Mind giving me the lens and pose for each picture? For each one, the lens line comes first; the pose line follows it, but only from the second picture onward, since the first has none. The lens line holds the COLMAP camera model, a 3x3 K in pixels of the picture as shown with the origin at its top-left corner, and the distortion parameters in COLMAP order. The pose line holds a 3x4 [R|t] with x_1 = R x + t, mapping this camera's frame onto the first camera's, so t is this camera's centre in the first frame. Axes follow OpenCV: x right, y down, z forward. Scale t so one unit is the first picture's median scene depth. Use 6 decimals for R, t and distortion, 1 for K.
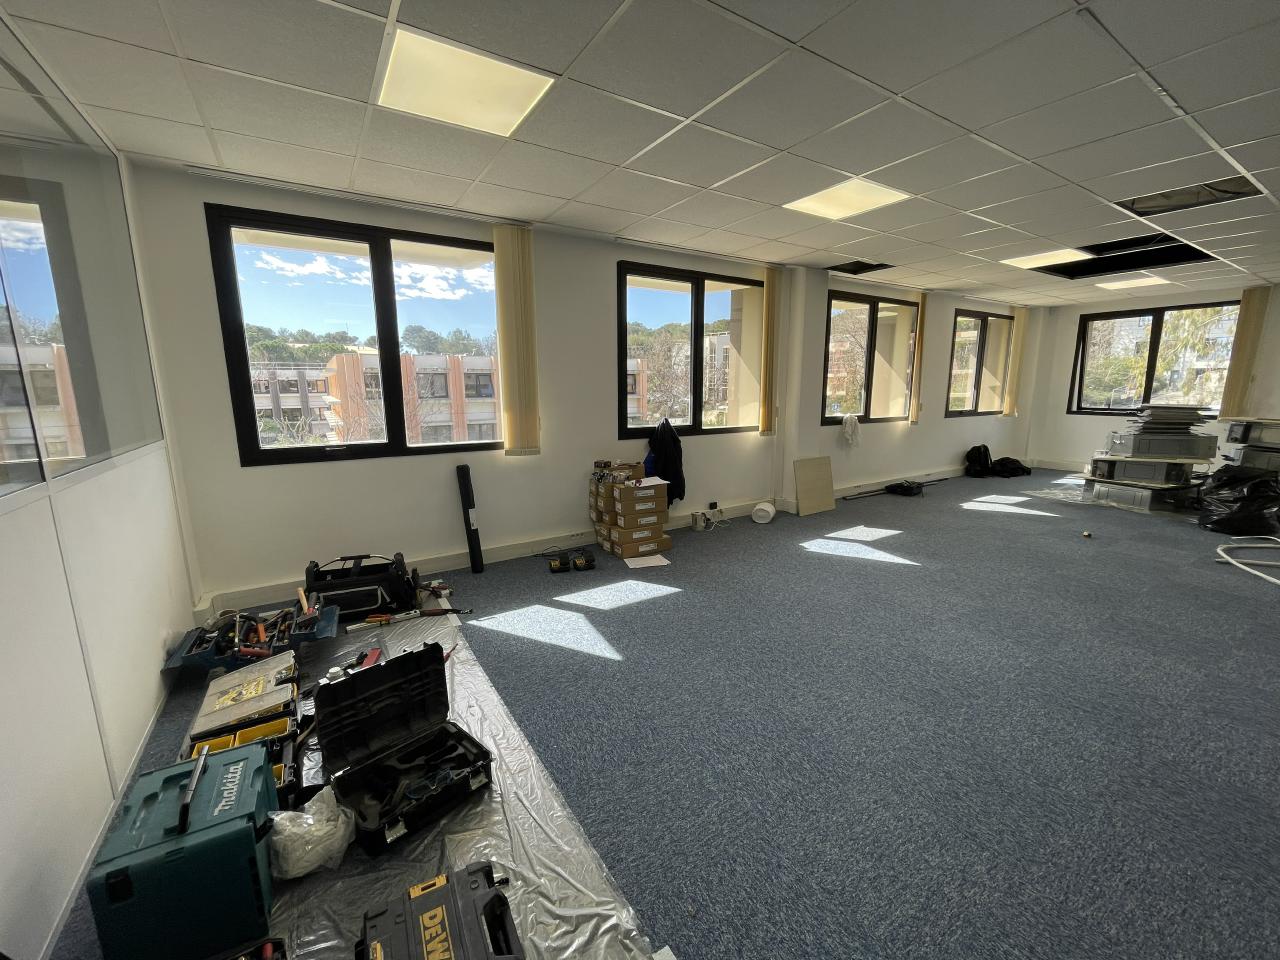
lens RADIAL K [[523.7, 0, 640.0], [0, 523.7, 480.0], [0, 0, 1]] dist [-0.012015, 0.000581]
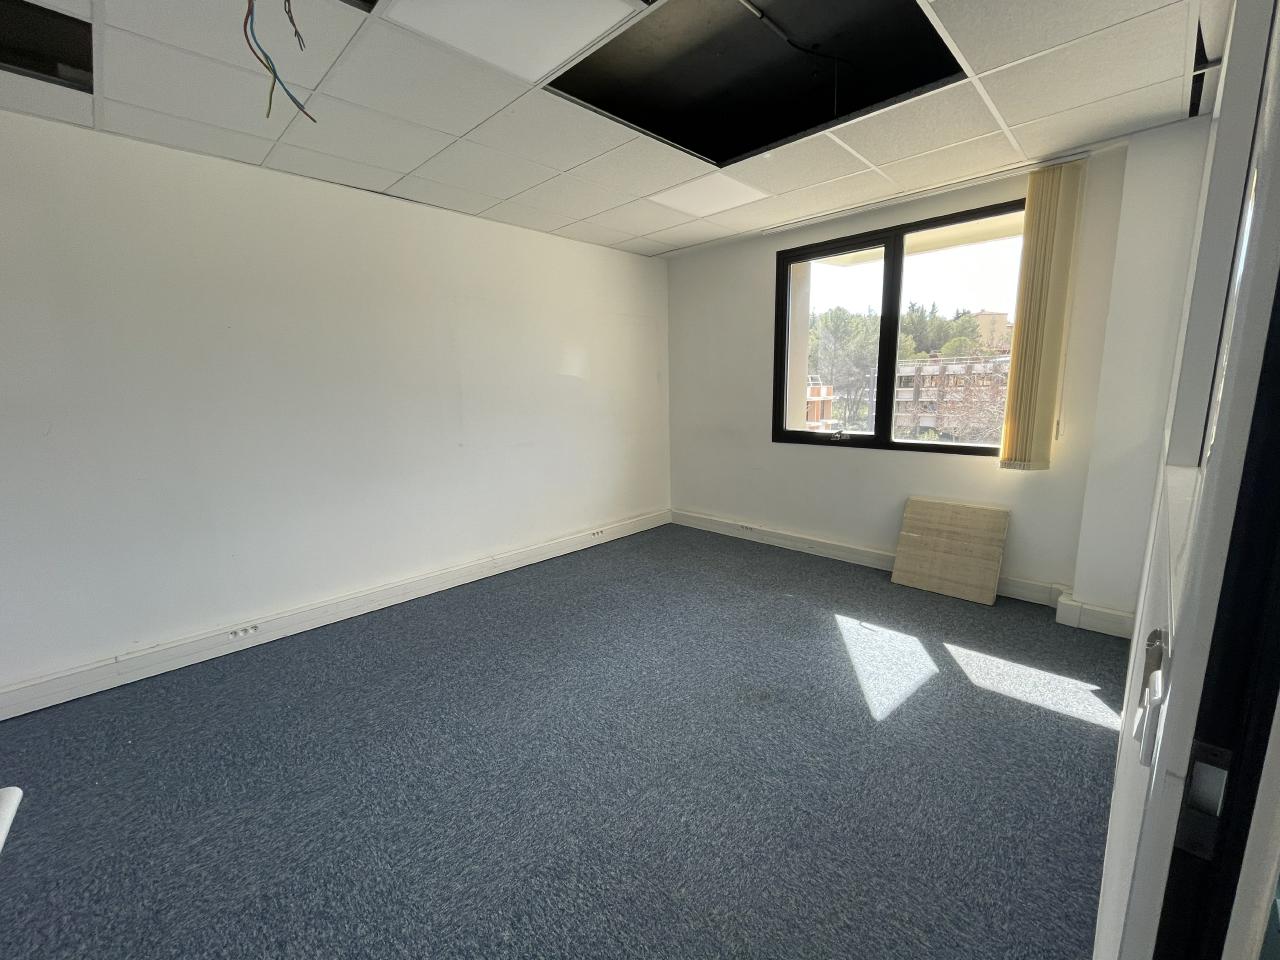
lens RADIAL K [[550.9, 0, 640.0], [0, 550.9, 480.0], [0, 0, 1]] dist [0.001205, 0.000228]
pose [[0.199621, 0.166192, -0.965677, 0.538485], [-0.157899, 0.978088, 0.135687, -0.063553], [0.967067, 0.125393, 0.221489, 0.334919]]
